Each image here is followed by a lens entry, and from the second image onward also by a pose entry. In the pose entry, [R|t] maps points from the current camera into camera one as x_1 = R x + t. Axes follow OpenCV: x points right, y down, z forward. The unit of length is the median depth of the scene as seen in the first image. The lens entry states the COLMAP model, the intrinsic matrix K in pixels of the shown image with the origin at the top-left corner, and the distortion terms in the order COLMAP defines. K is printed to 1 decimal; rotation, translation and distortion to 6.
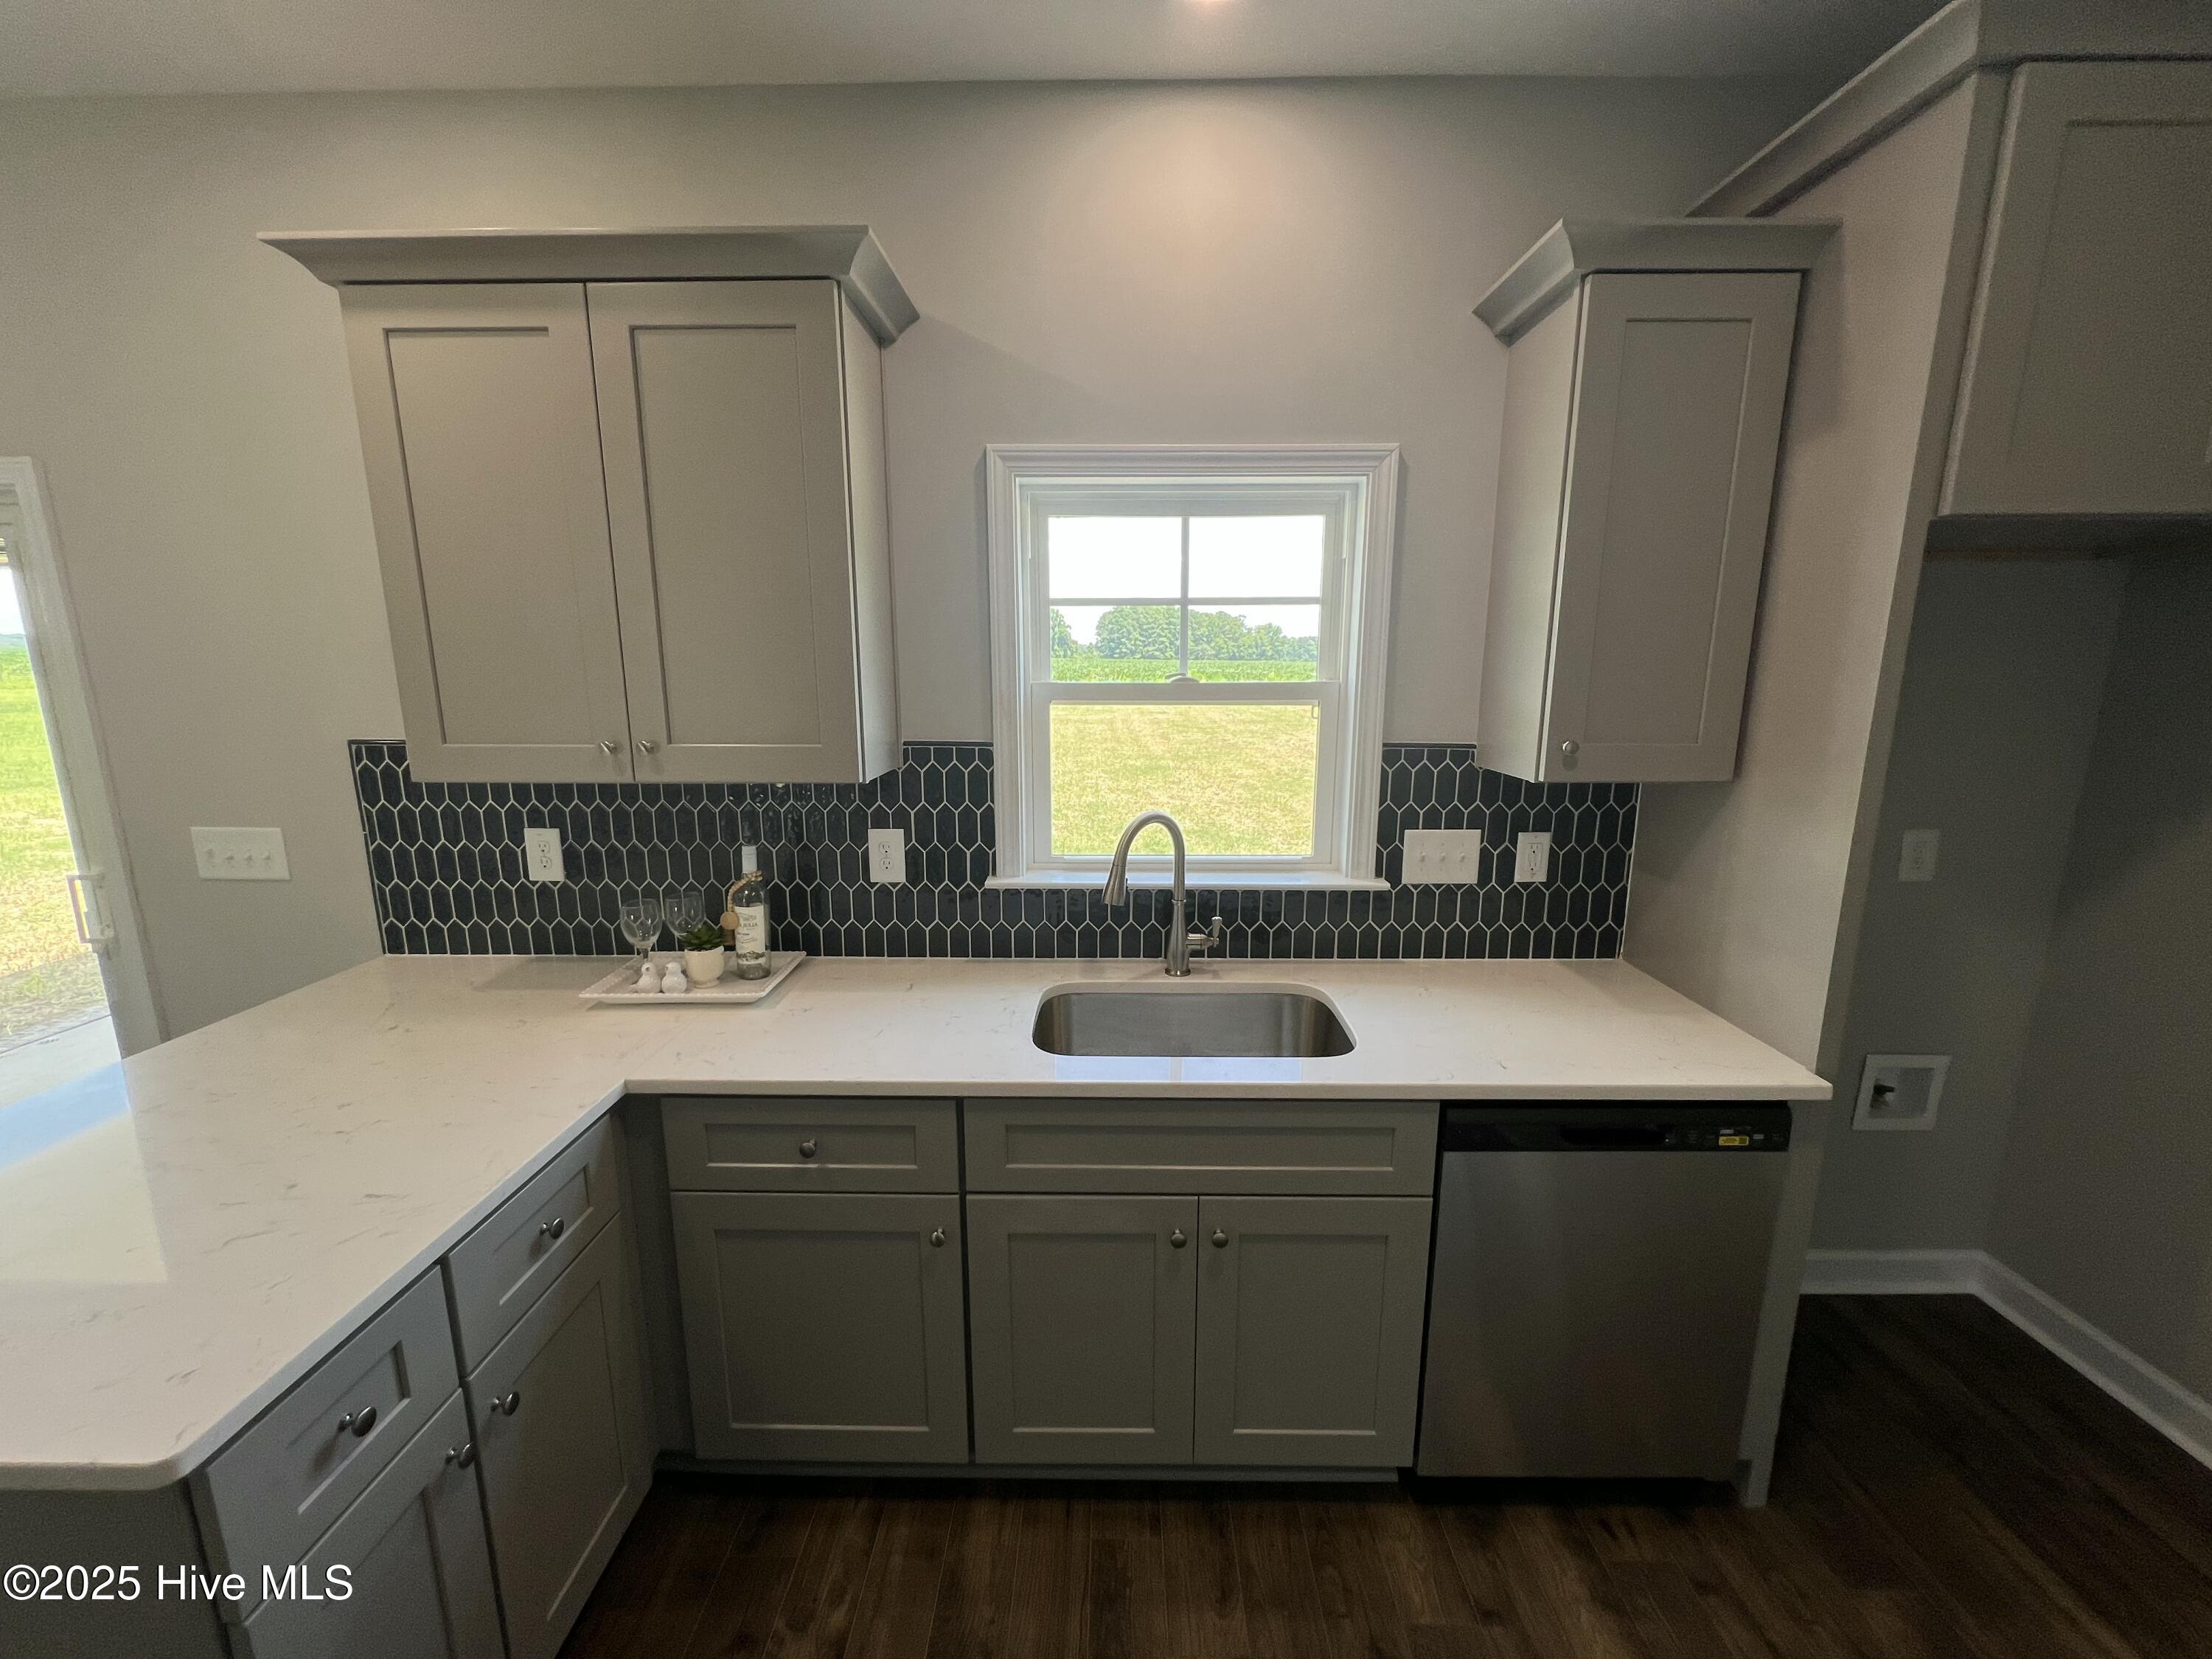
lens RADIAL K [[882.0, 0, 1101.8], [0, 882.0, 835.2], [0, 0, 1]] dist [-0.001227, 0.000108]
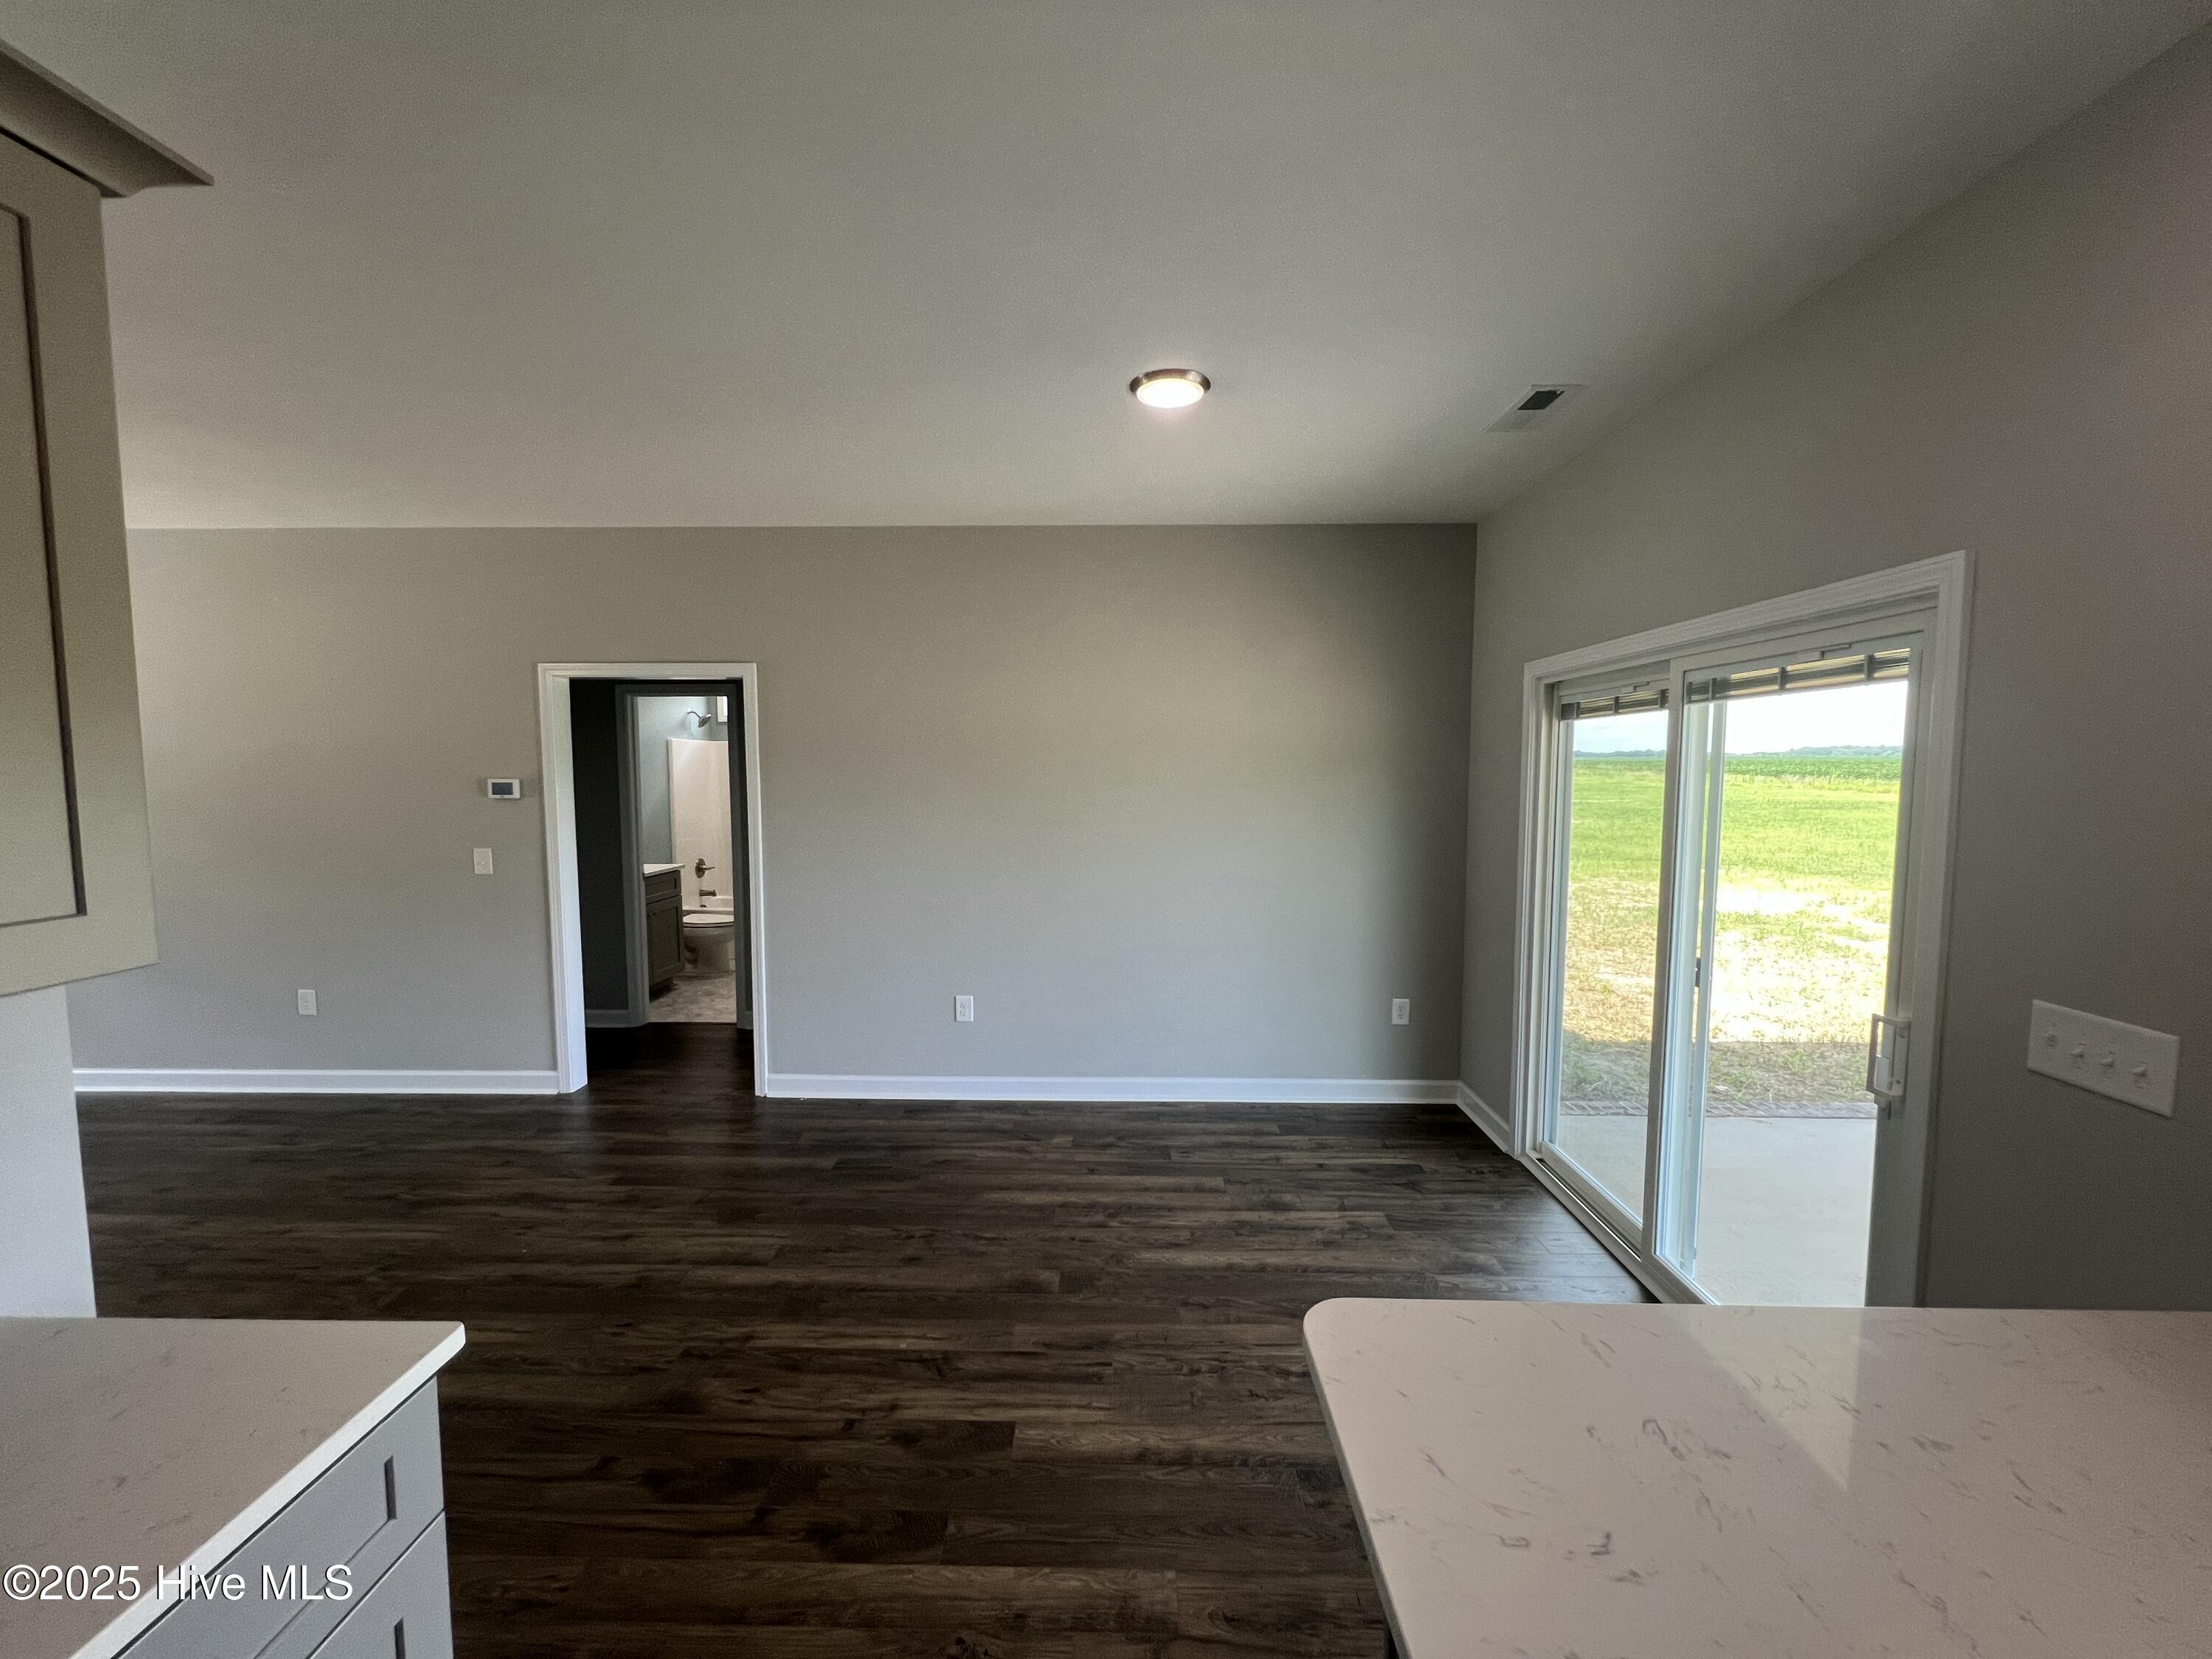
lens RADIAL K [[882.0, 0, 1107.2], [0, 882.0, 830.7], [0, 0, 1]] dist [-0.001227, 0.000108]
pose [[-0.002915, 0.072626, -0.997355, -0.297961], [-0.195481, 0.978076, 0.071794, -0.049744], [0.980703, 0.195173, 0.011346, 0.193056]]
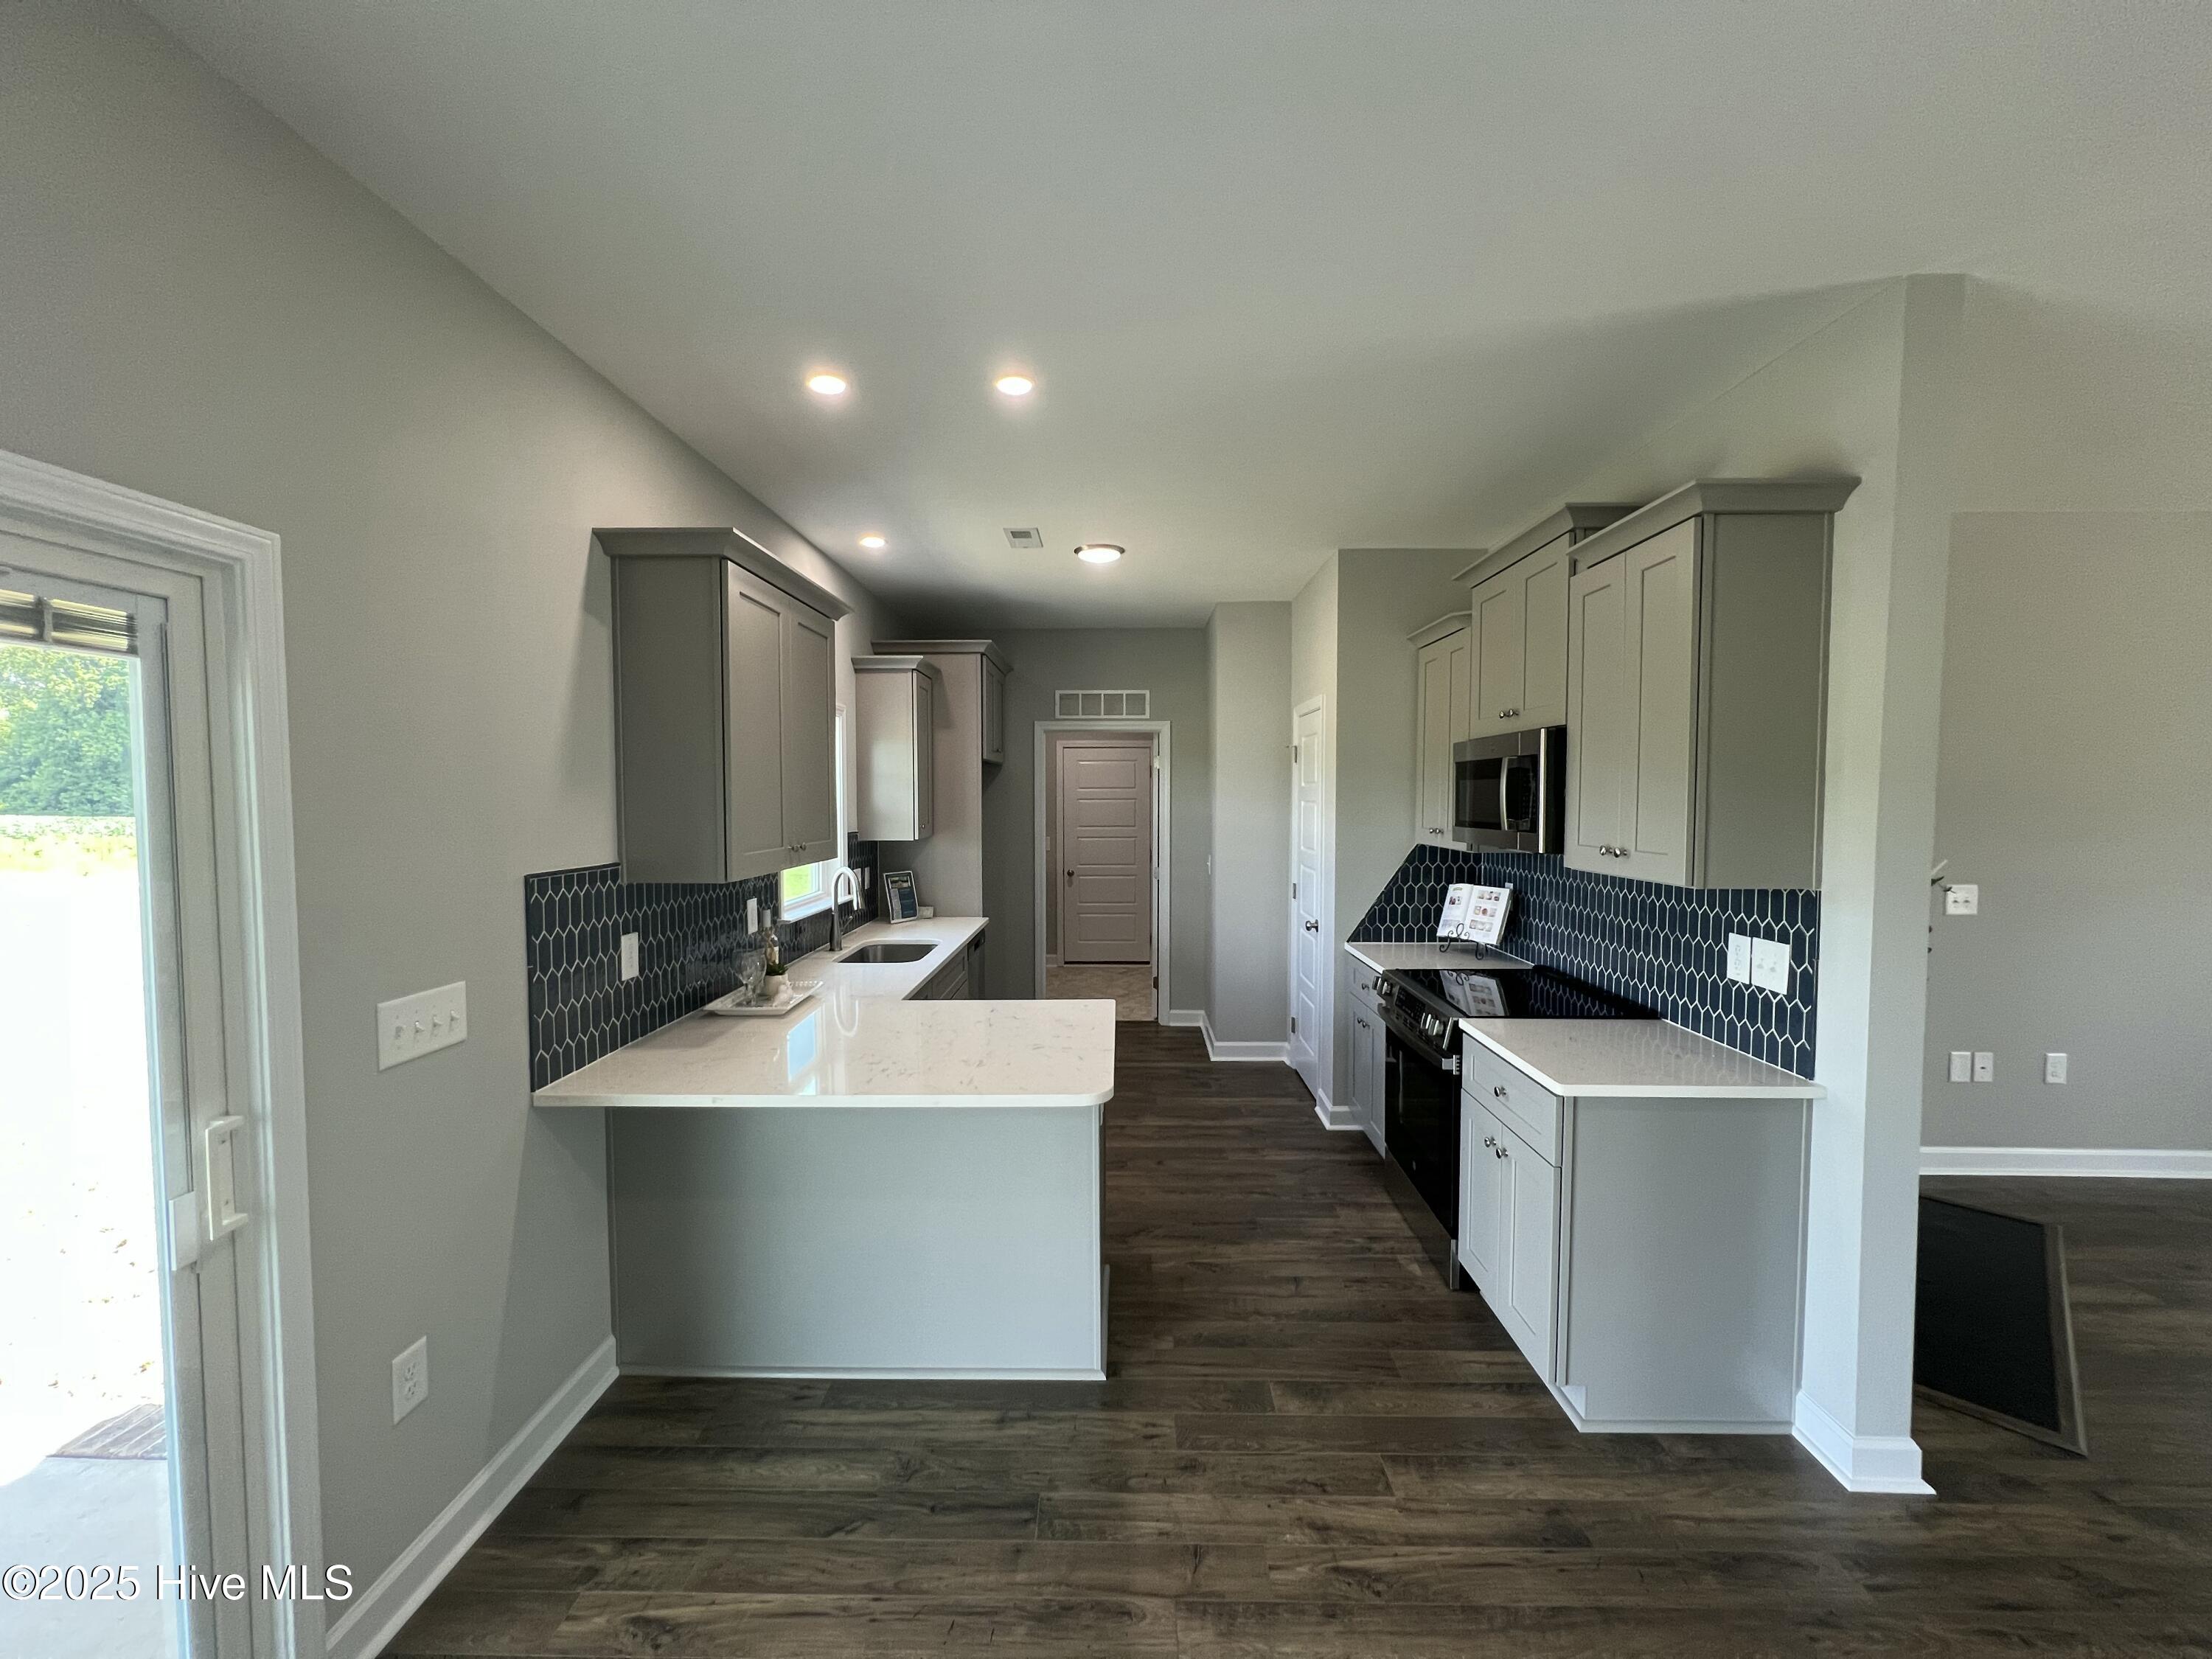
lens RADIAL K [[882.0, 0, 1107.2], [0, 882.0, 831.6], [0, 0, 1]] dist [-0.001227, 0.000108]
pose [[0.001421, -0.042162, 0.999110, -1.844626], [0.195087, 0.979925, 0.041075, -0.067410], [-0.980785, 0.194855, 0.009617, 0.318636]]
